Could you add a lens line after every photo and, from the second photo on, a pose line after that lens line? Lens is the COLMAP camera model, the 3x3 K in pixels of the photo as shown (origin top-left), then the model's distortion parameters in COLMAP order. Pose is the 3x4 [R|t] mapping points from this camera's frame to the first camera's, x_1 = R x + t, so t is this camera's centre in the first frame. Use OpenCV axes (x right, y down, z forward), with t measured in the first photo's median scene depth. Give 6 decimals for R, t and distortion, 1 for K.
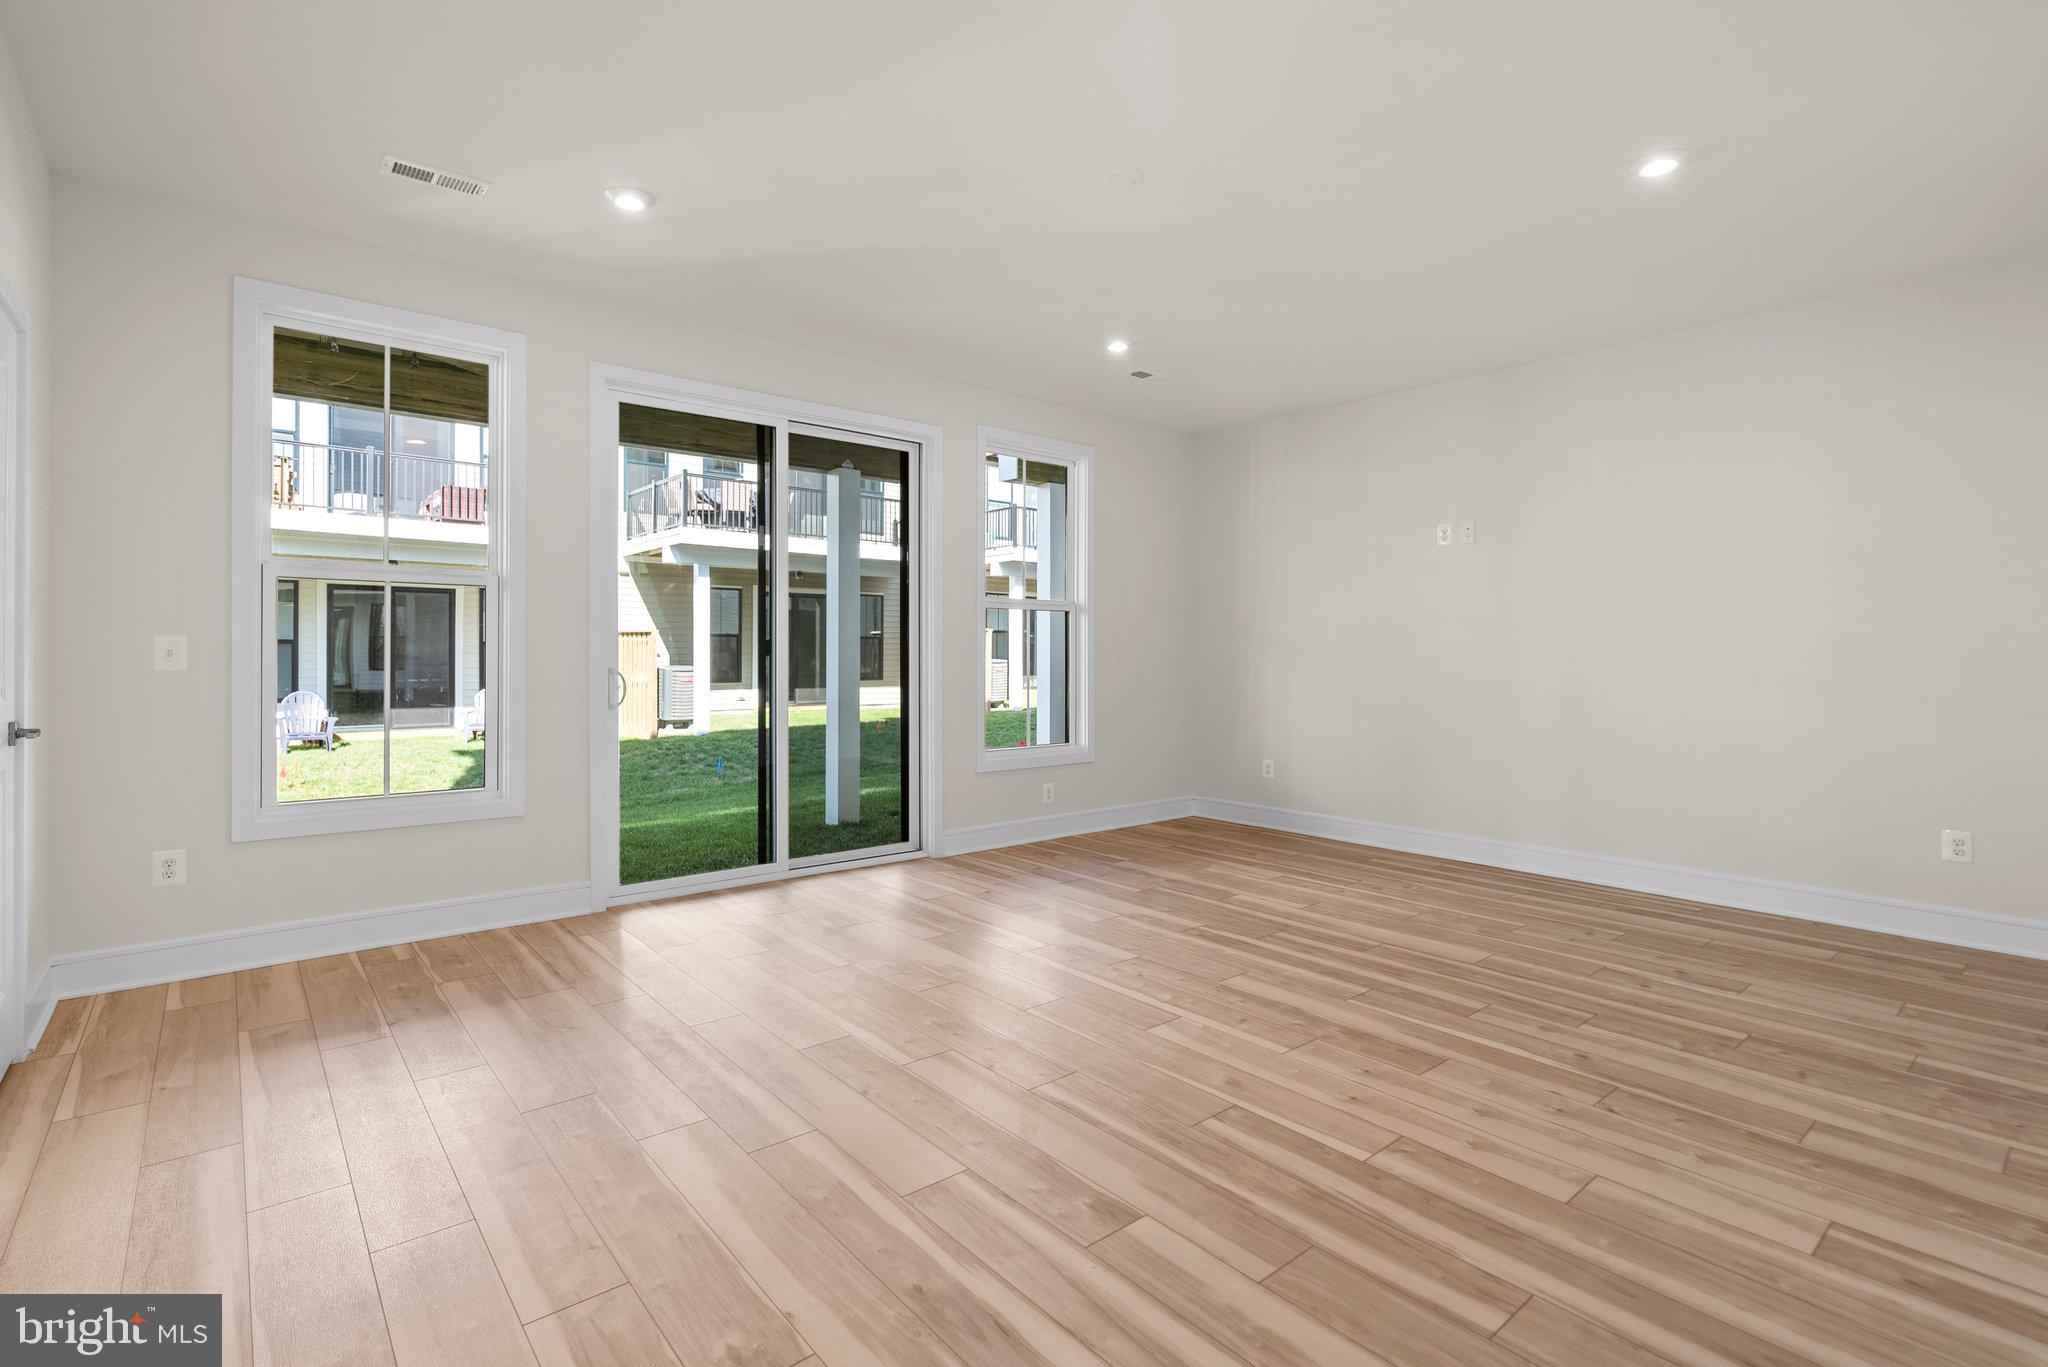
lens RADIAL K [[946.2, 0, 1037.5], [0, 946.2, 665.3], [0, 0, 1]] dist [-0.002912, -0.000035]
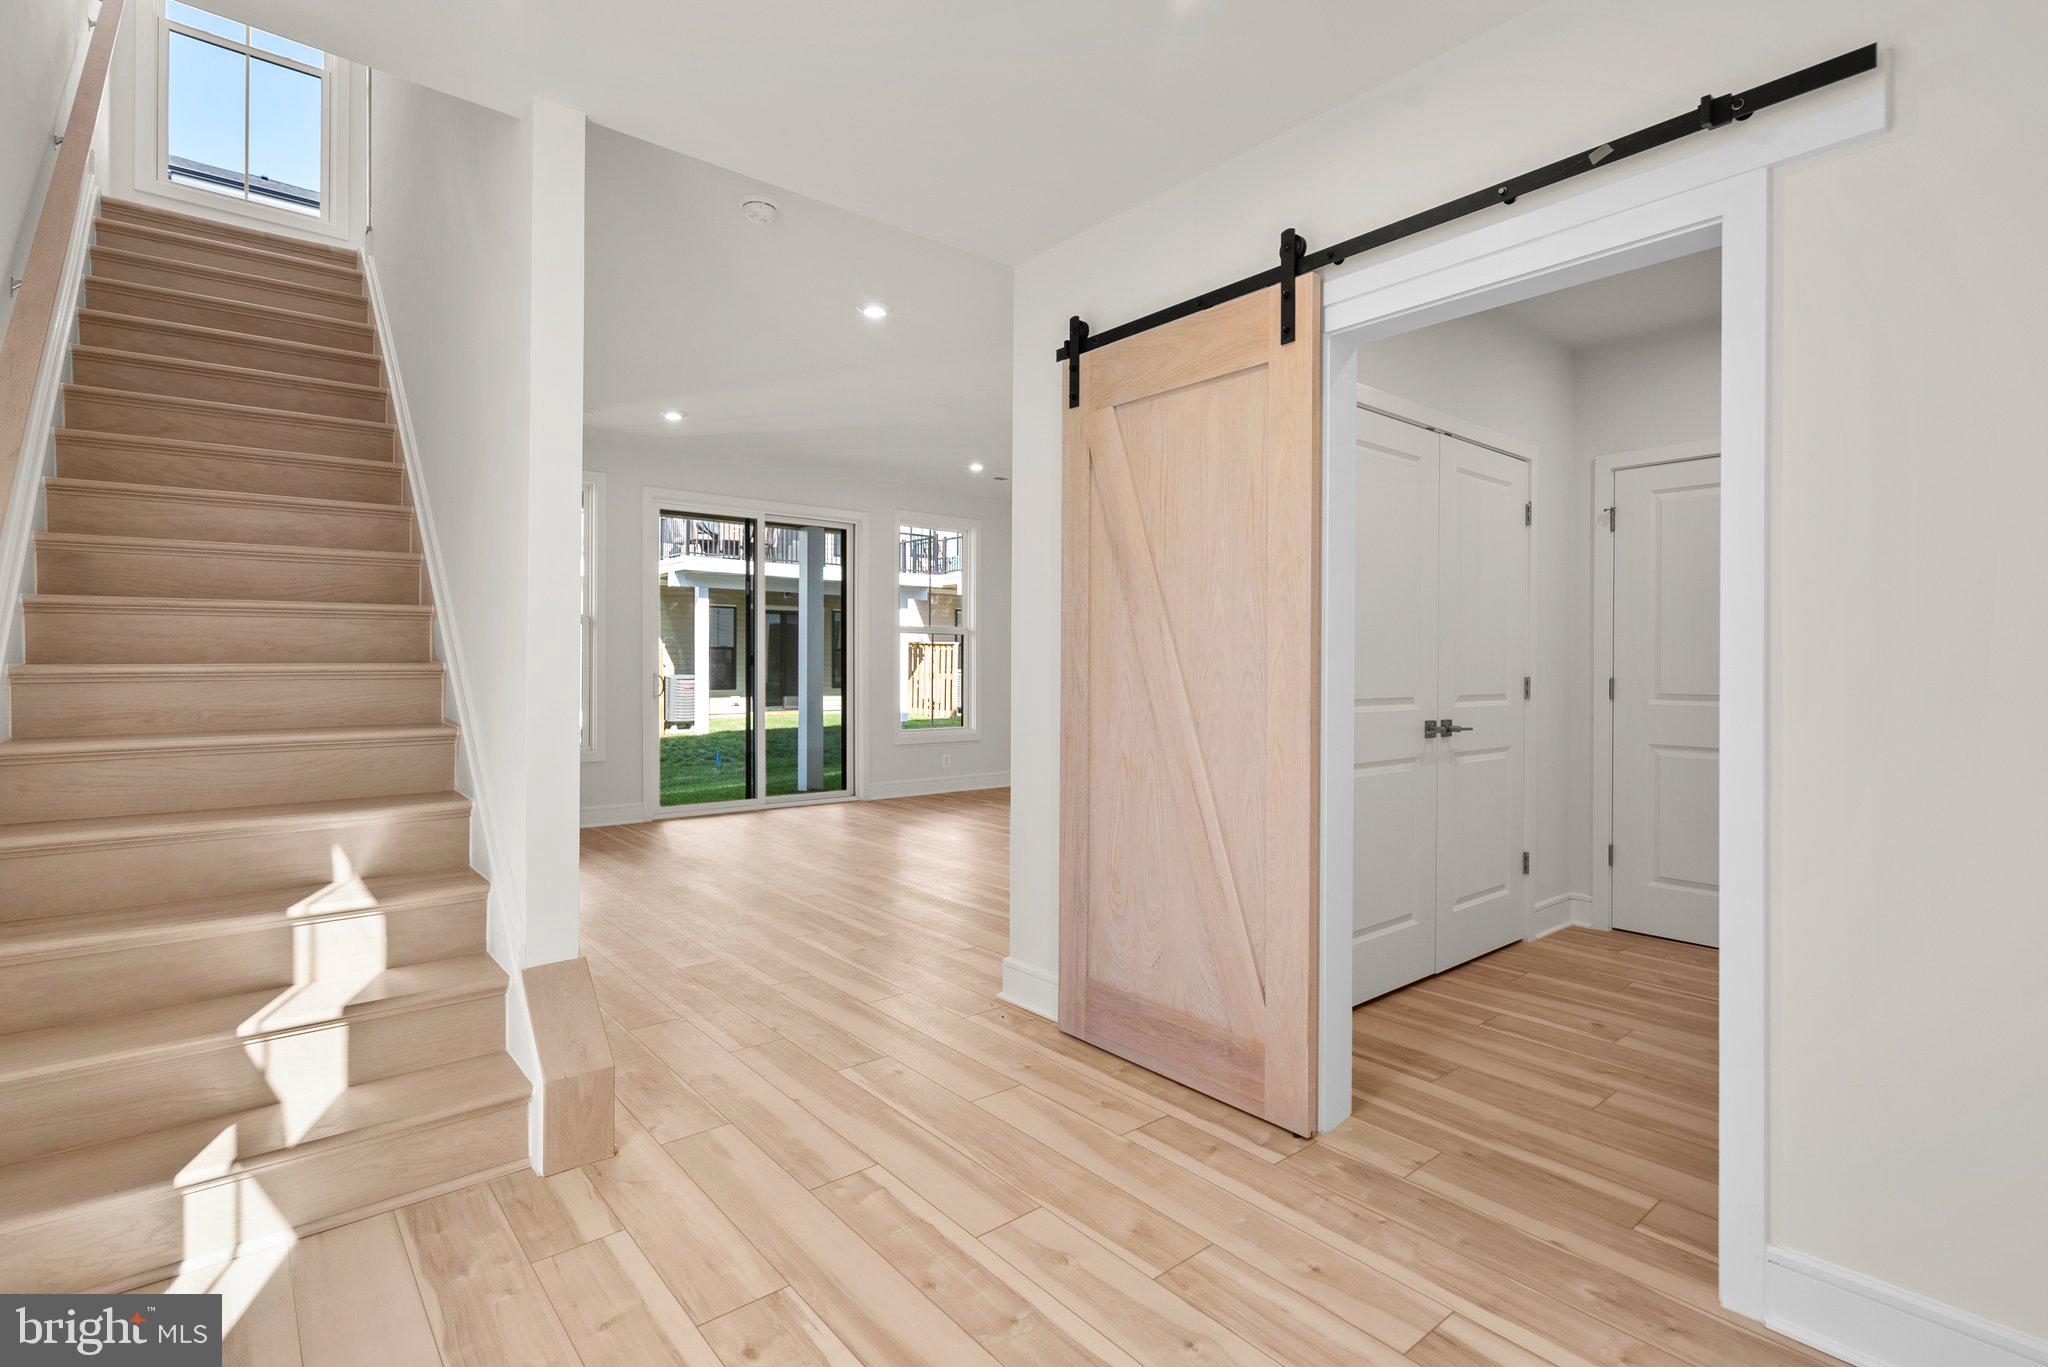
lens RADIAL K [[946.2, 0, 1026.4], [0, 946.2, 687.5], [0, 0, 1]] dist [-0.002912, -0.000035]
pose [[0.999976, 0.002327, -0.006509, 0.052131], [-0.002254, 0.999934, 0.011279, 0.002158], [0.006535, -0.011264, 0.999915, -0.163813]]
